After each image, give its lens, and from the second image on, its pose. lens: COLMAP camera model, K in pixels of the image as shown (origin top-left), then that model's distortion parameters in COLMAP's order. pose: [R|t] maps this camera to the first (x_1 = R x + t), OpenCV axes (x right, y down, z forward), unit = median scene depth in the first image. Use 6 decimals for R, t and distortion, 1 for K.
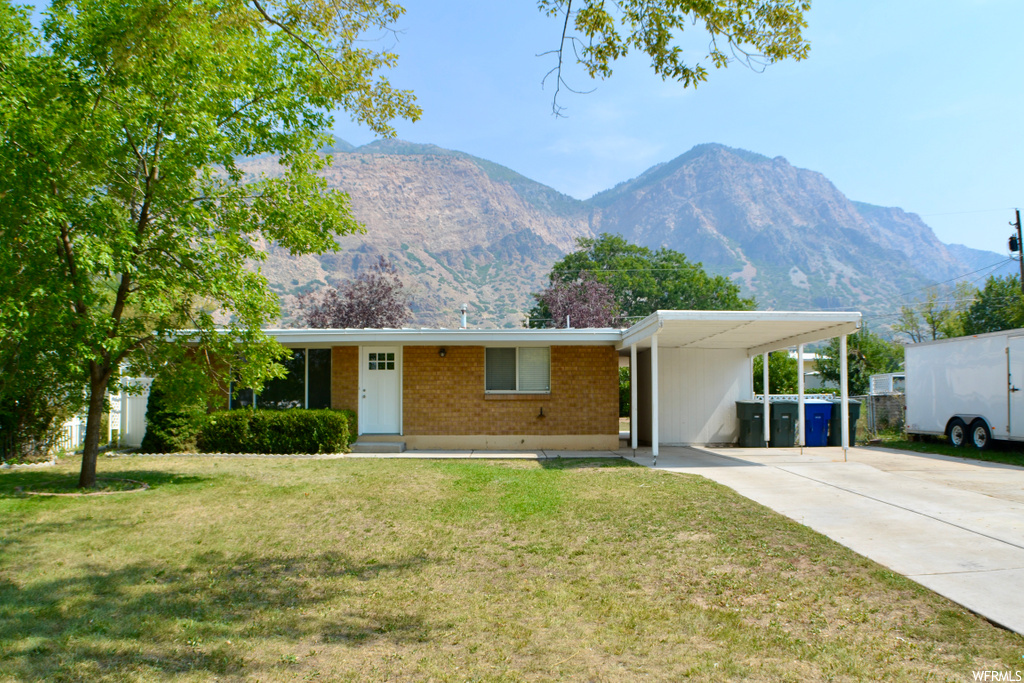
lens RADIAL K [[1375.9, 0, 512.0], [0, 1375.9, 341.5], [0, 0, 1]] dist [-0.372320, 0.036555]
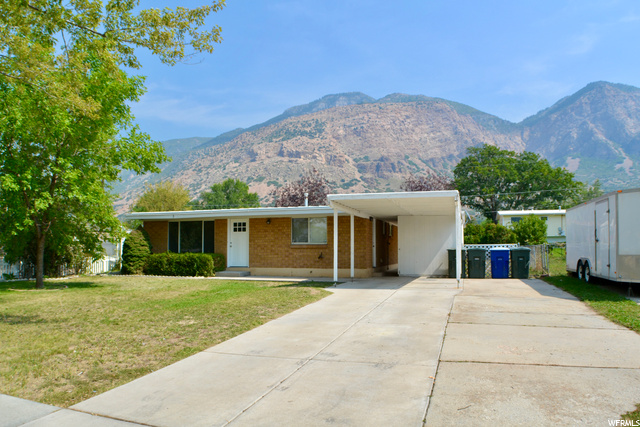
lens RADIAL K [[859.9, 0, 320.0], [0, 859.9, 213.5], [0, 0, 1]] dist [-0.372320, 0.036555]
pose [[0.874599, -0.019775, -0.484443, 0.372086], [0.020572, 0.999782, -0.003671, 0.001956], [0.484410, -0.006755, 0.874815, 0.034075]]
